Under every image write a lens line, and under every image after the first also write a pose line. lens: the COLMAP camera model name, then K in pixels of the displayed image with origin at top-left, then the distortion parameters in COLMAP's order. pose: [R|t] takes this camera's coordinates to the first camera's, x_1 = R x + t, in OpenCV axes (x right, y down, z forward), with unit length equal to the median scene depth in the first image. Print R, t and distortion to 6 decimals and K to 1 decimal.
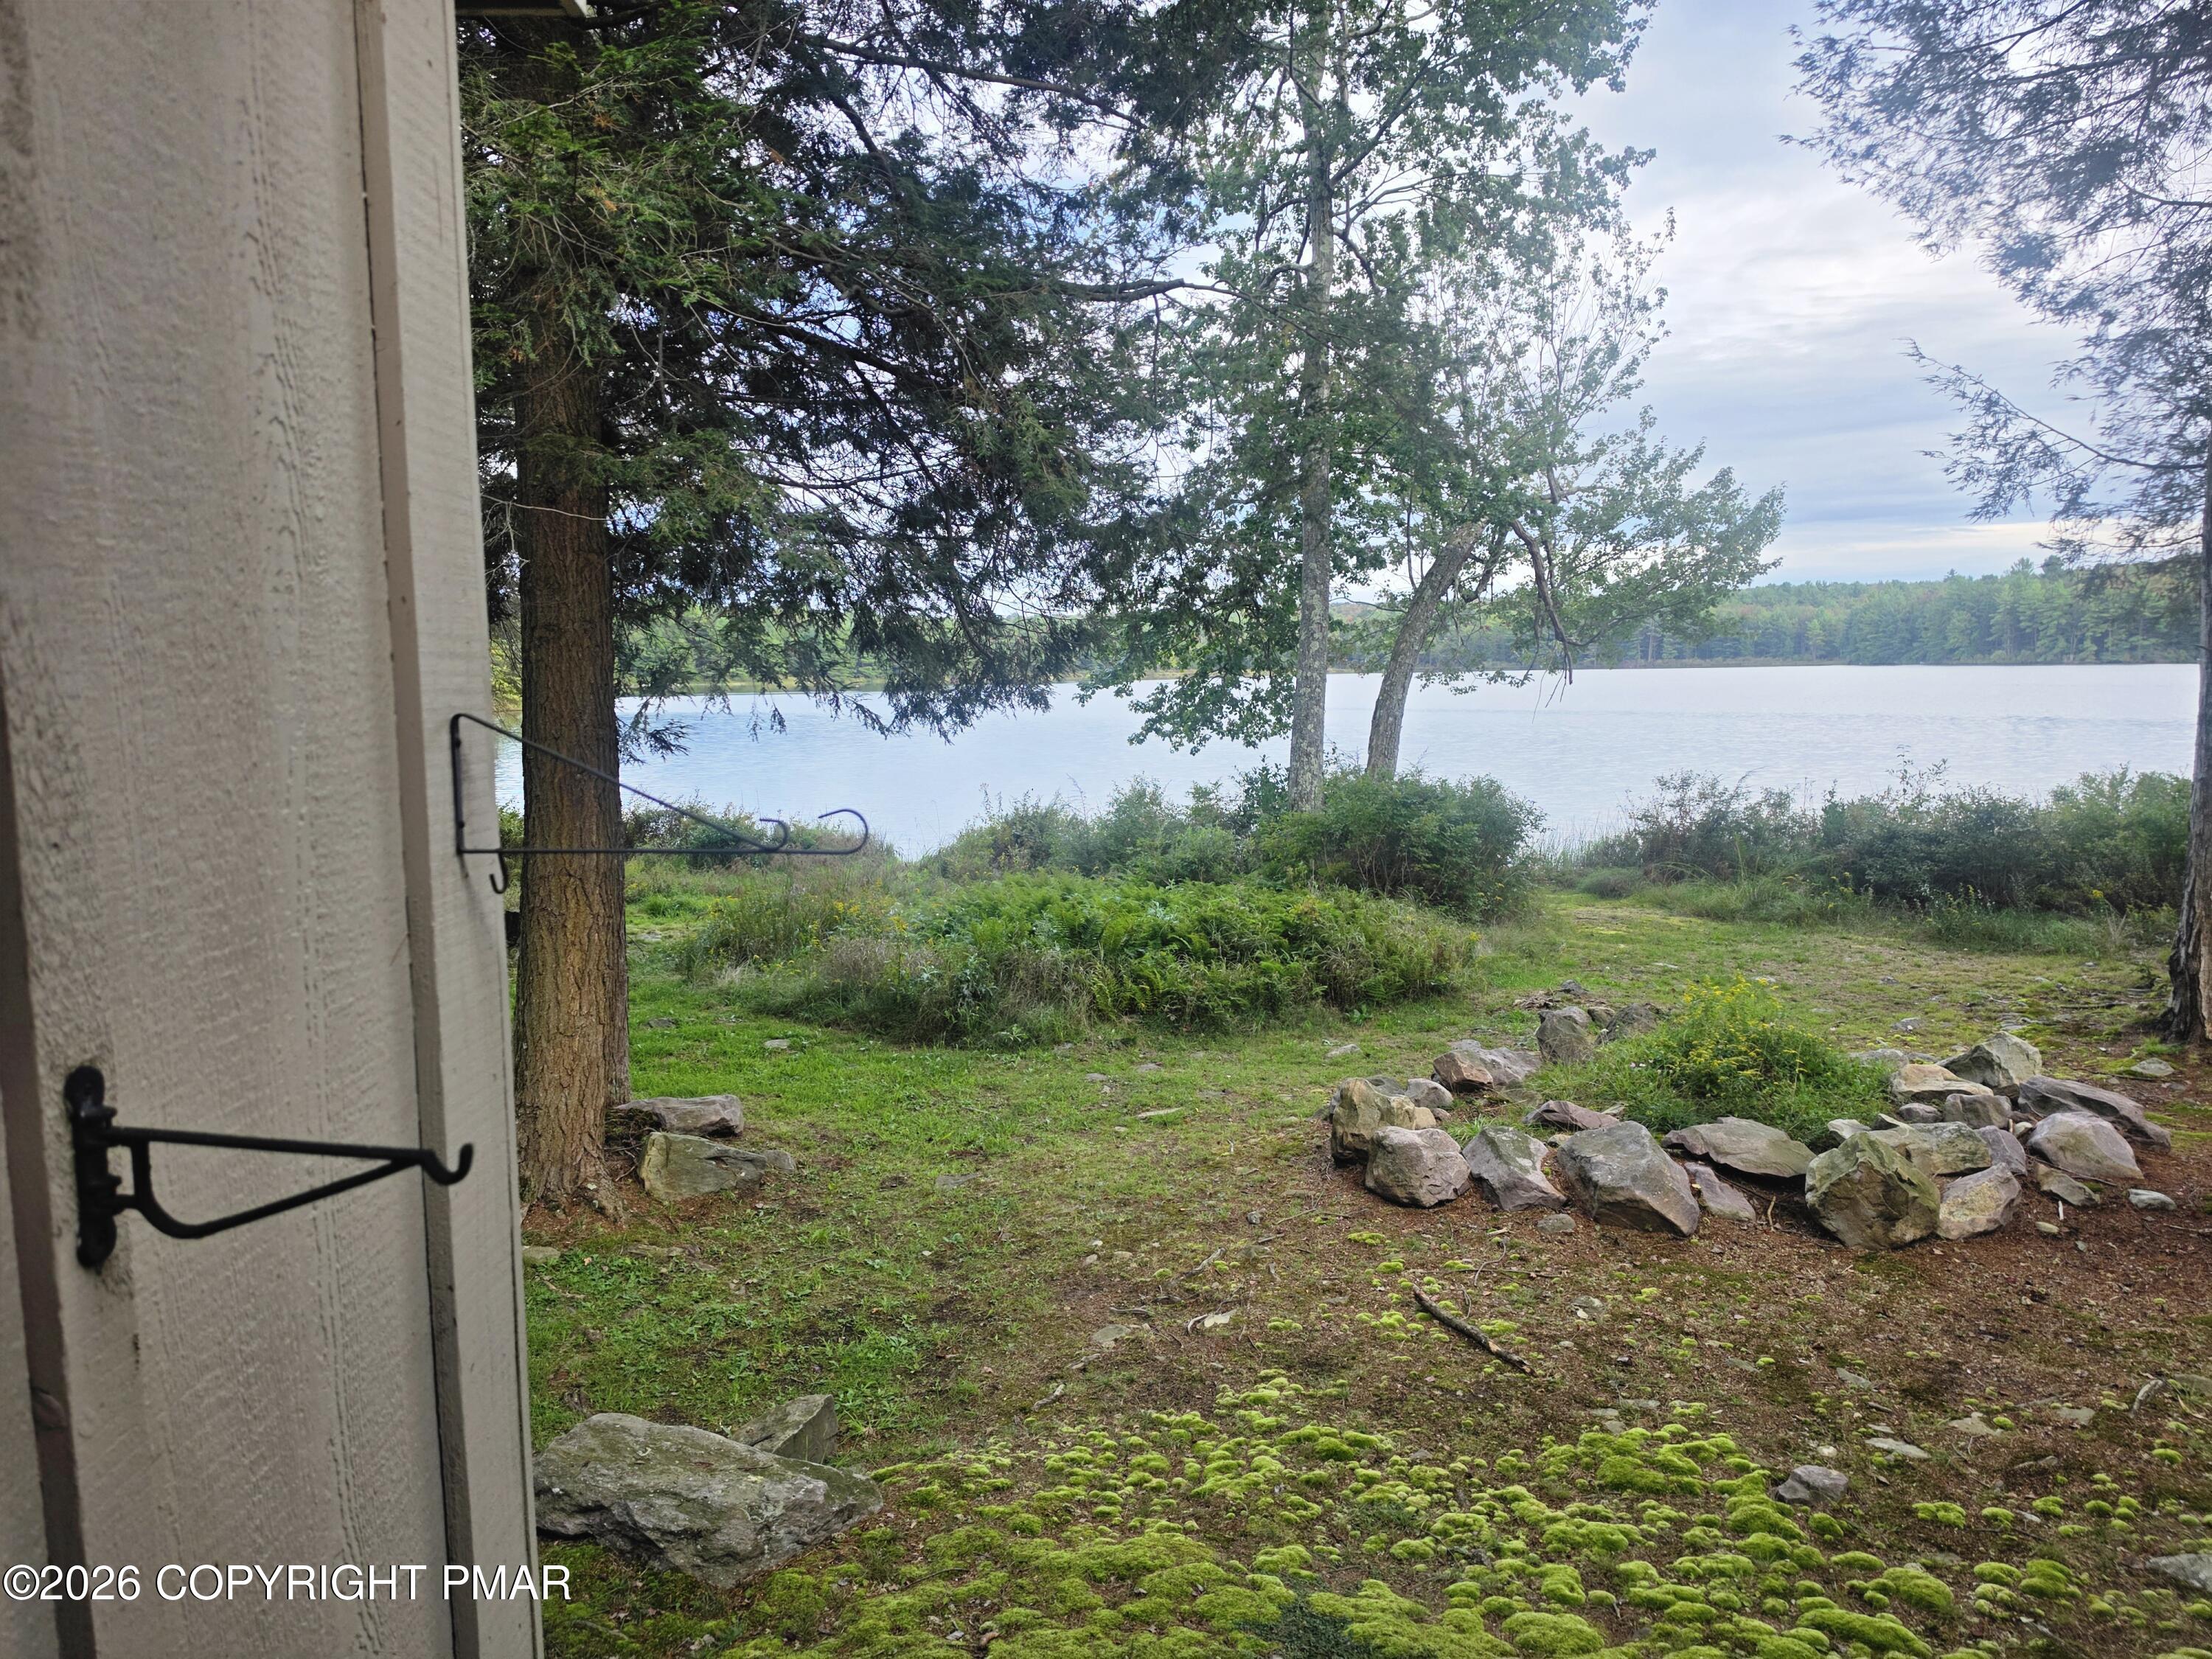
lens RADIAL K [[1582.7, 0, 1100.1], [0, 1582.7, 824.9], [0, 0, 1]] dist [0.151253, -0.260723]
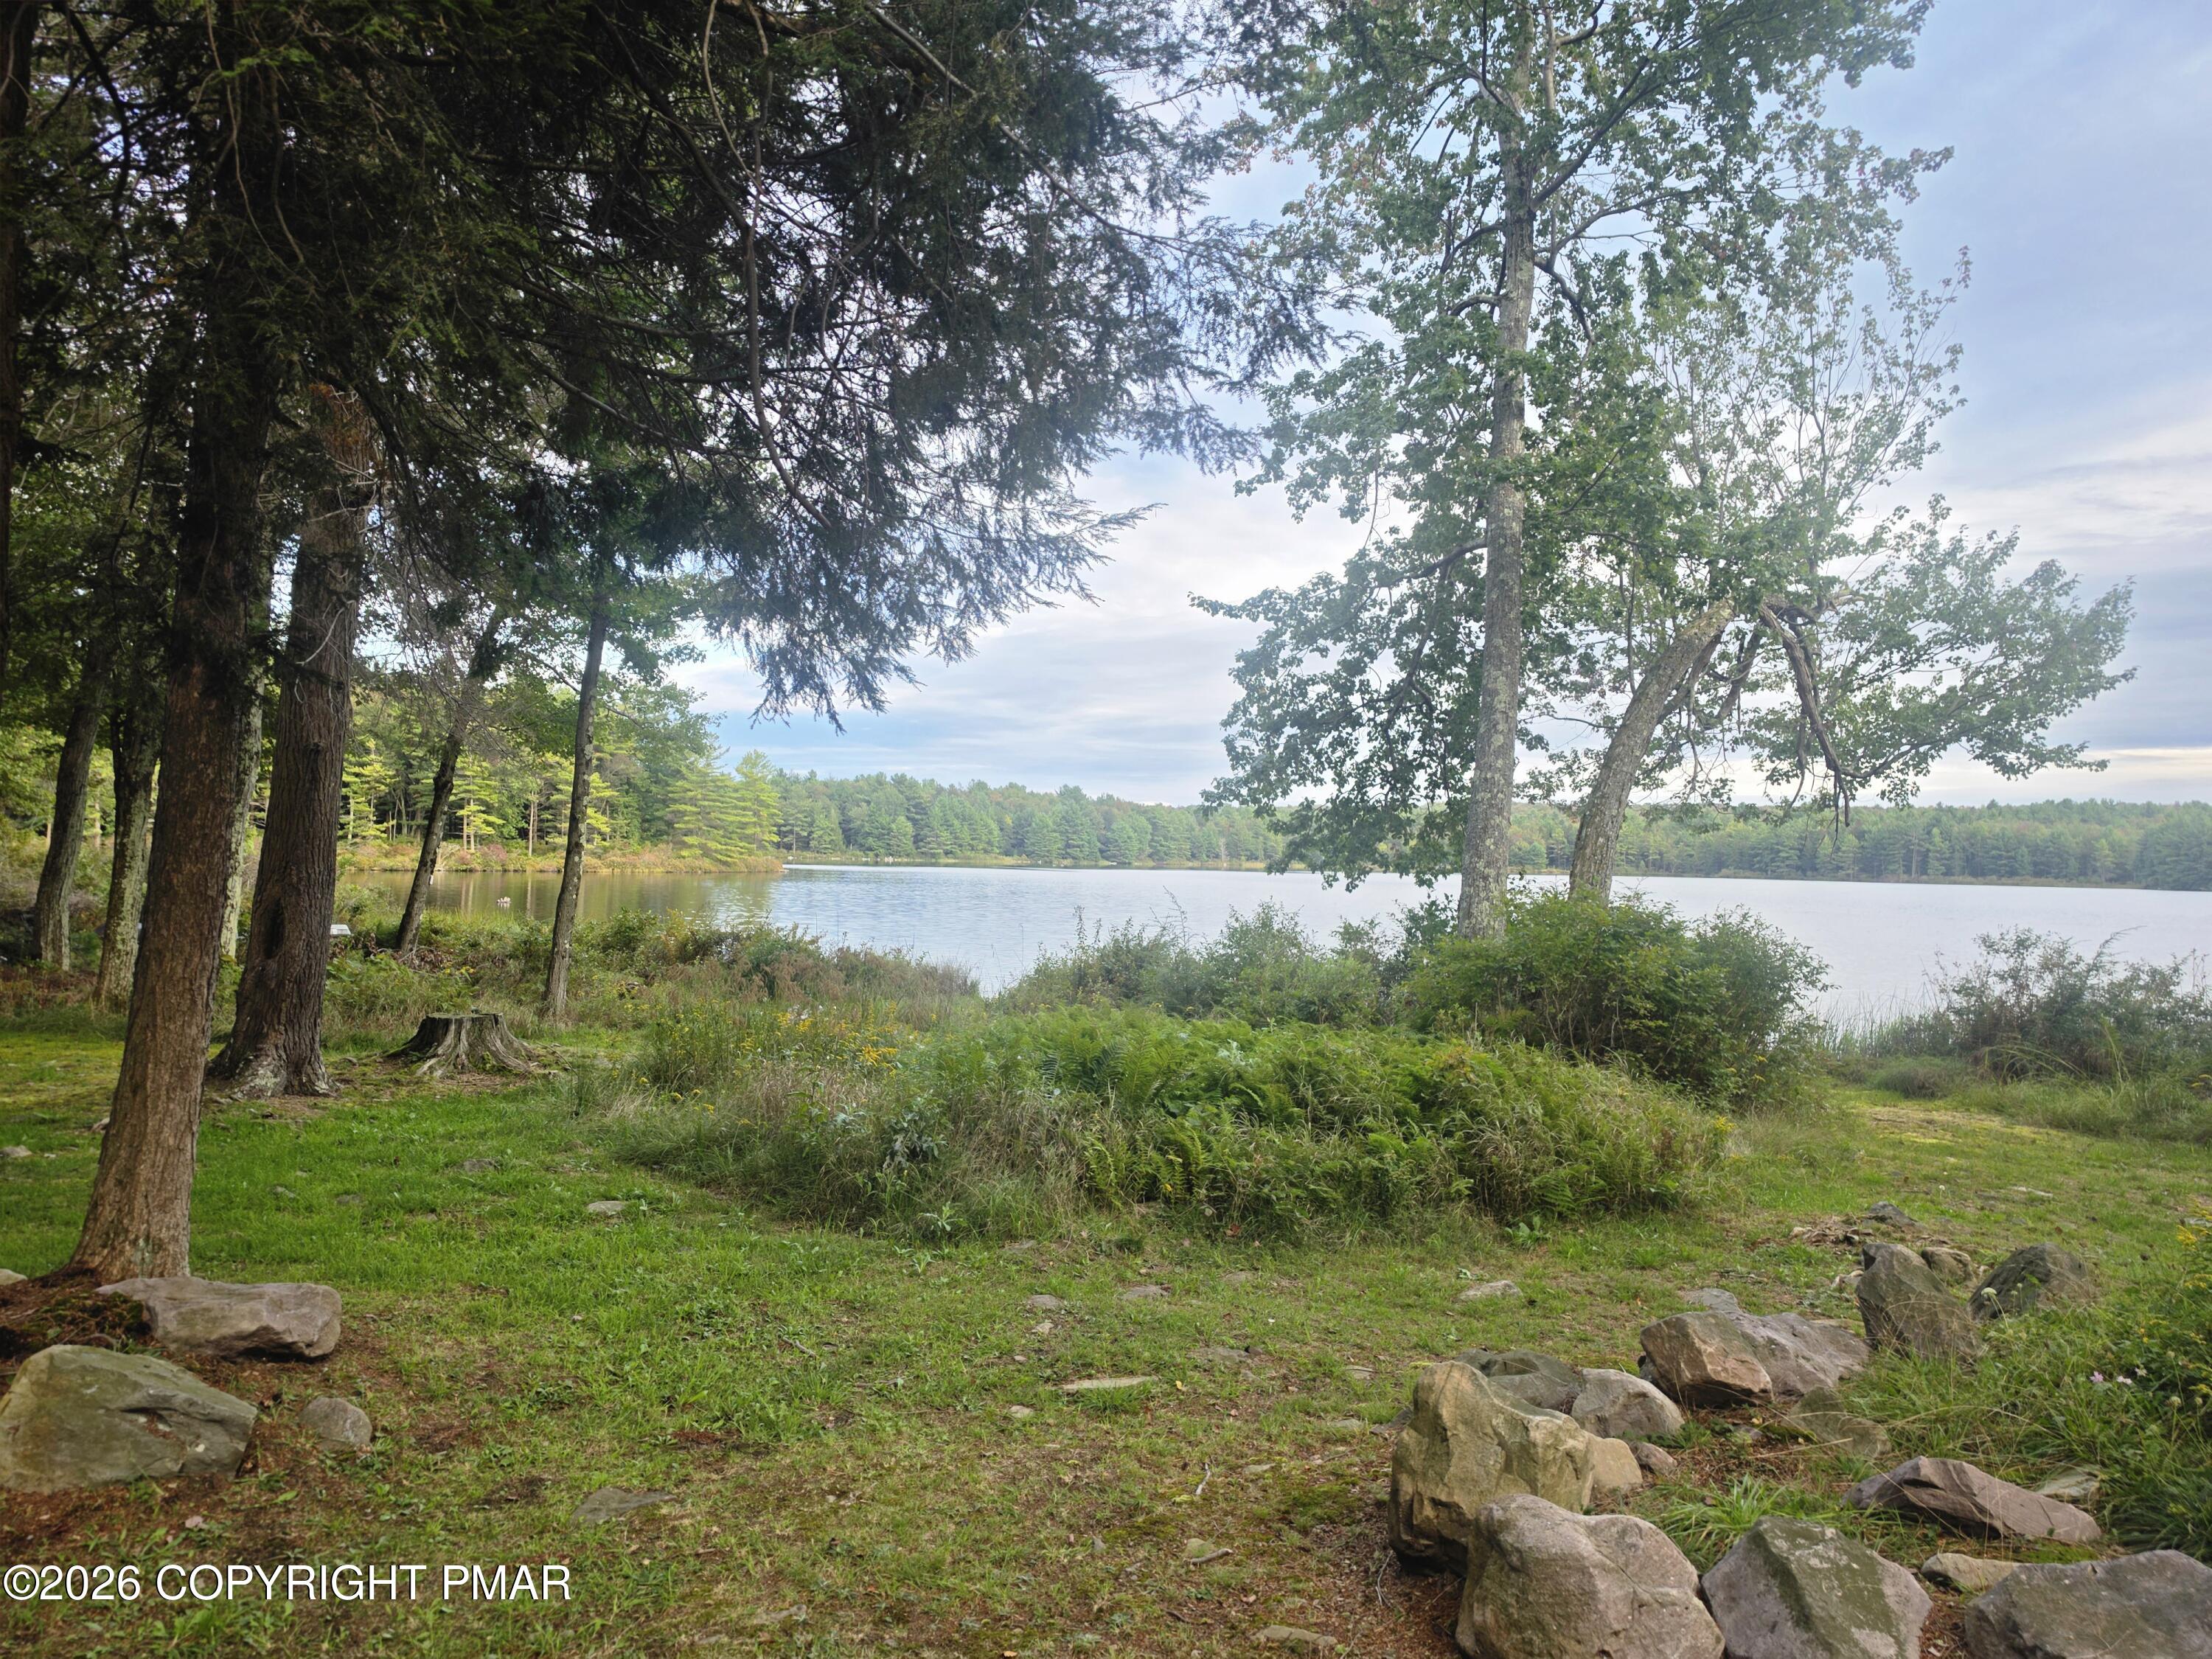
lens RADIAL K [[1458.0, 0, 1106.0], [0, 1458.0, 829.5], [0, 0, 1]] dist [0.087362, -0.116181]
pose [[0.986434, 0.033129, -0.160780, 0.091404], [-0.055165, 0.989365, -0.134589, 0.052643], [0.154611, 0.141633, 0.977771, 0.406682]]
